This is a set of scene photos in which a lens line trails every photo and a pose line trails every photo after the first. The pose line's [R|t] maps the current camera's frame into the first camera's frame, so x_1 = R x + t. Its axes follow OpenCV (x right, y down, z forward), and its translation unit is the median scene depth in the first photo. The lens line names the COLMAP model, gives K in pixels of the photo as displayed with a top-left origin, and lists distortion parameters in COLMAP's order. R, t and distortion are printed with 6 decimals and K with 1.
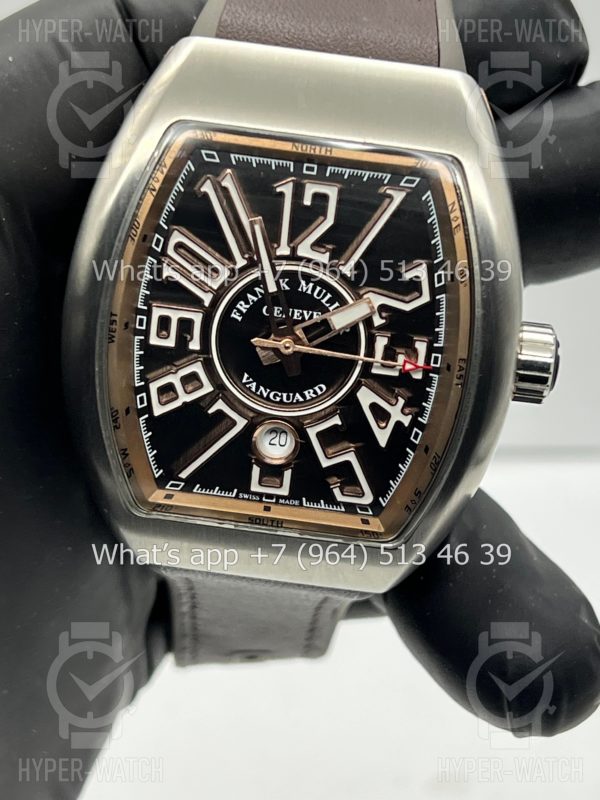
lens RADIAL K [[1915.4, 0, 317.5], [0, 1915.4, 409.7], [0, 0, 1]] dist [0.215585, 0.000000]
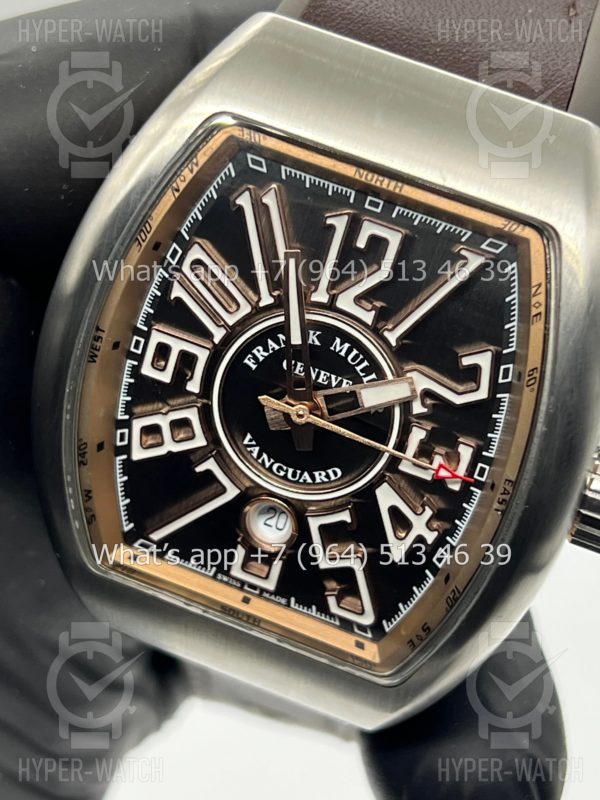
lens RADIAL K [[1915.4, 0, 294.0], [0, 1915.4, 397.2], [0, 0, 1]] dist [0.215585, 0.000000]
pose [[0.963273, 0.220738, -0.152905, 0.101551], [-0.218650, 0.975325, 0.030550, -0.063262], [0.155875, 0.004005, 0.987769, 0.207202]]
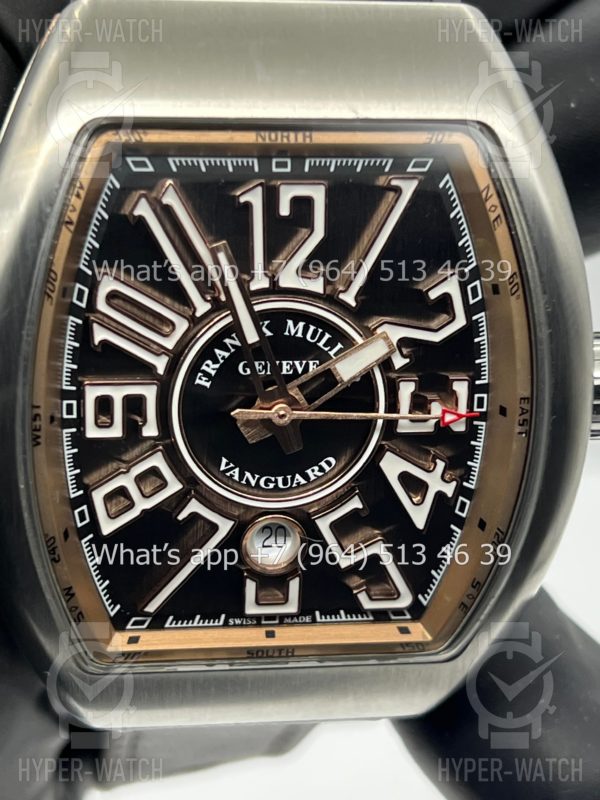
lens RADIAL K [[1915.4, 0, 311.1], [0, 1915.4, 399.3], [0, 0, 1]] dist [0.215585, 0.000000]
pose [[0.979723, -0.142502, 0.140838, -0.104077], [0.139352, 0.989725, 0.032035, -0.059471], [-0.143956, -0.011760, 0.989514, 0.287423]]
